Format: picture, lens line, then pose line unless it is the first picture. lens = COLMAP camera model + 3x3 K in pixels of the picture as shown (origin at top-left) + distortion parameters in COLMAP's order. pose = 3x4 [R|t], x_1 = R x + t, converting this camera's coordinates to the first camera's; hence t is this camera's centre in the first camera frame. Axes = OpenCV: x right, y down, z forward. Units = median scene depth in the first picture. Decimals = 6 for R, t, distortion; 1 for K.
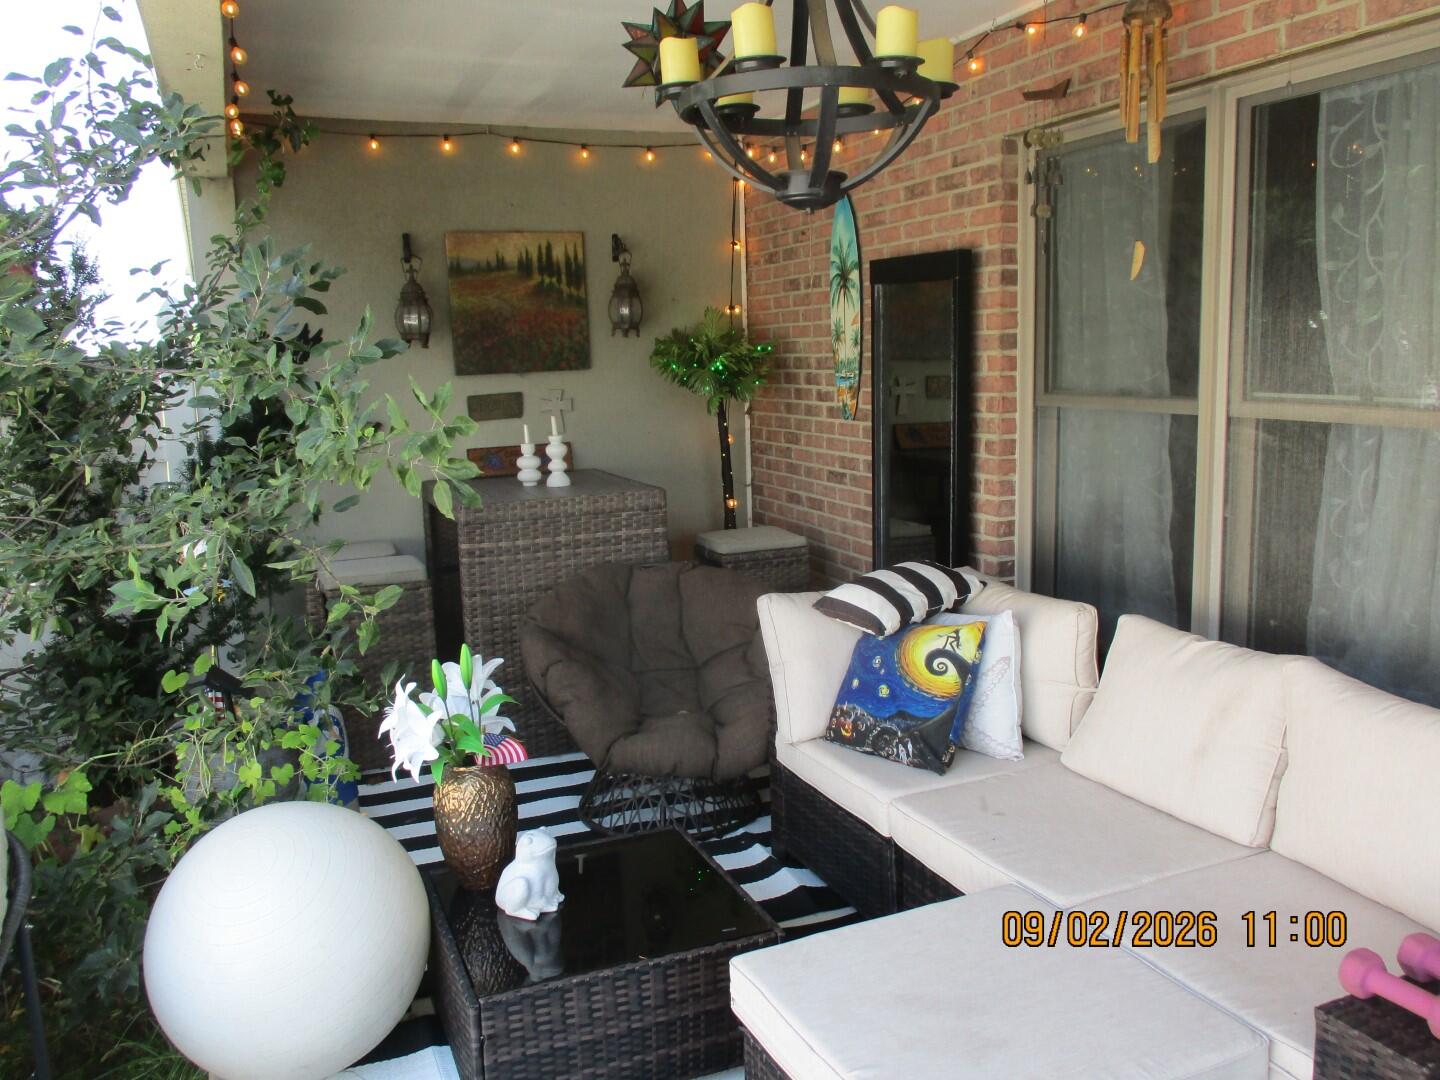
lens RADIAL K [[1199.8, 0, 740.6], [0, 1199.8, 525.9], [0, 0, 1]] dist [-0.029272, -0.003538]
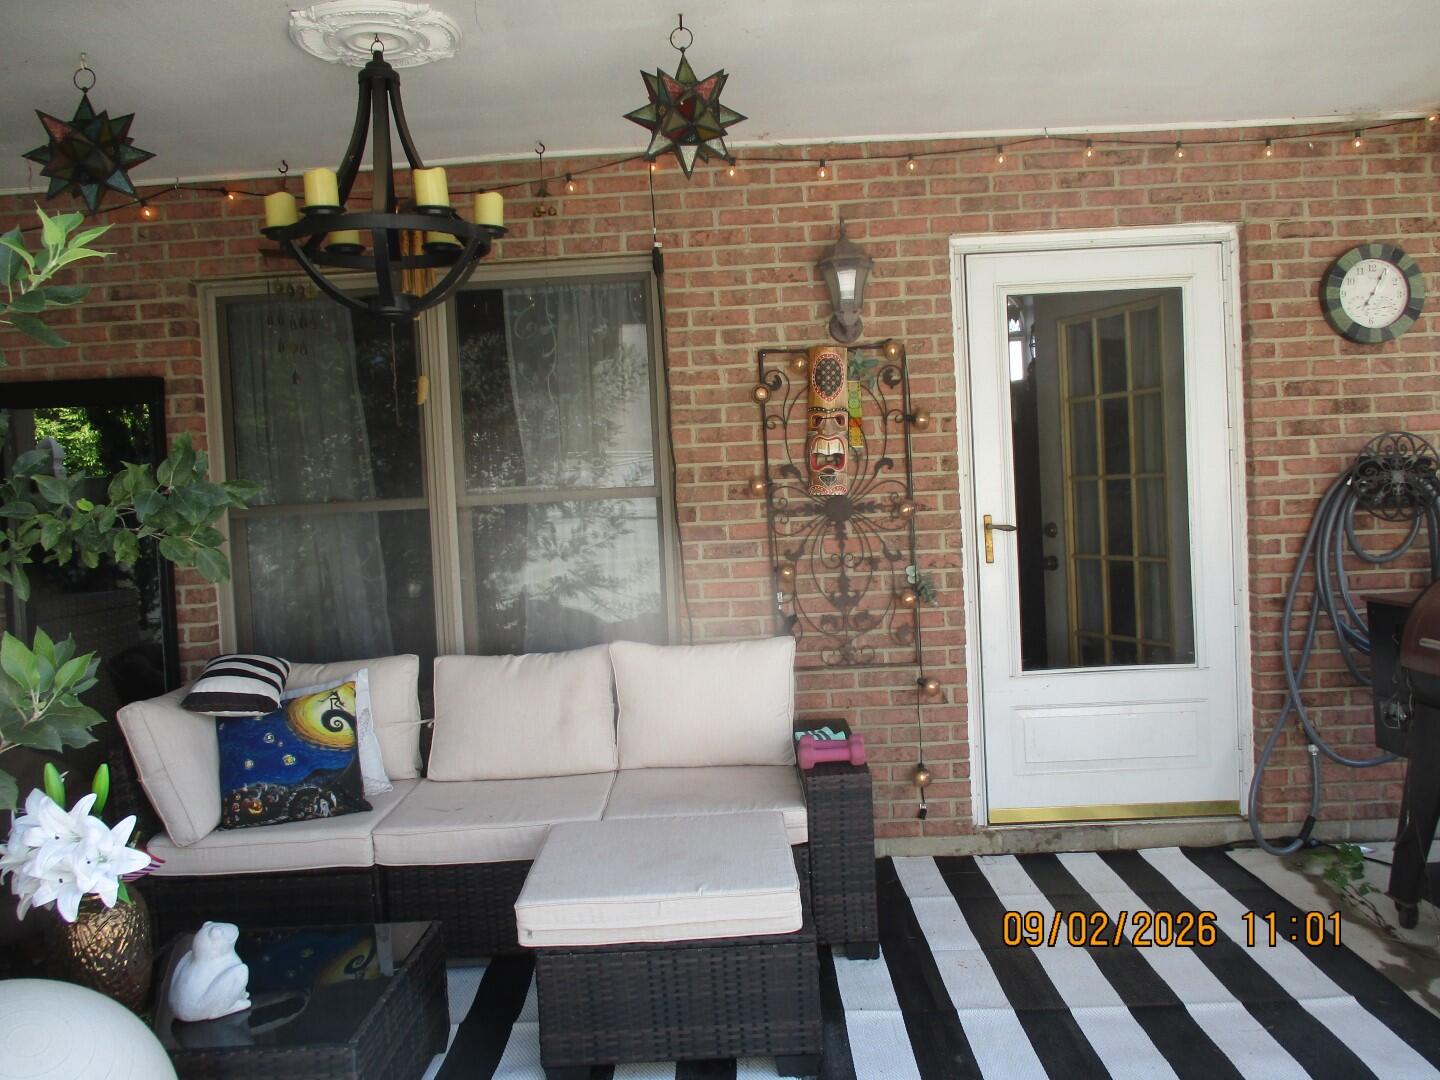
lens RADIAL K [[1199.8, 0, 740.6], [0, 1199.8, 525.9], [0, 0, 1]] dist [-0.029272, -0.003538]
pose [[0.396502, -0.028339, 0.917596, -0.722012], [0.174440, 0.983639, -0.044999, 0.048905], [-0.901308, 0.177907, 0.394958, 0.159029]]
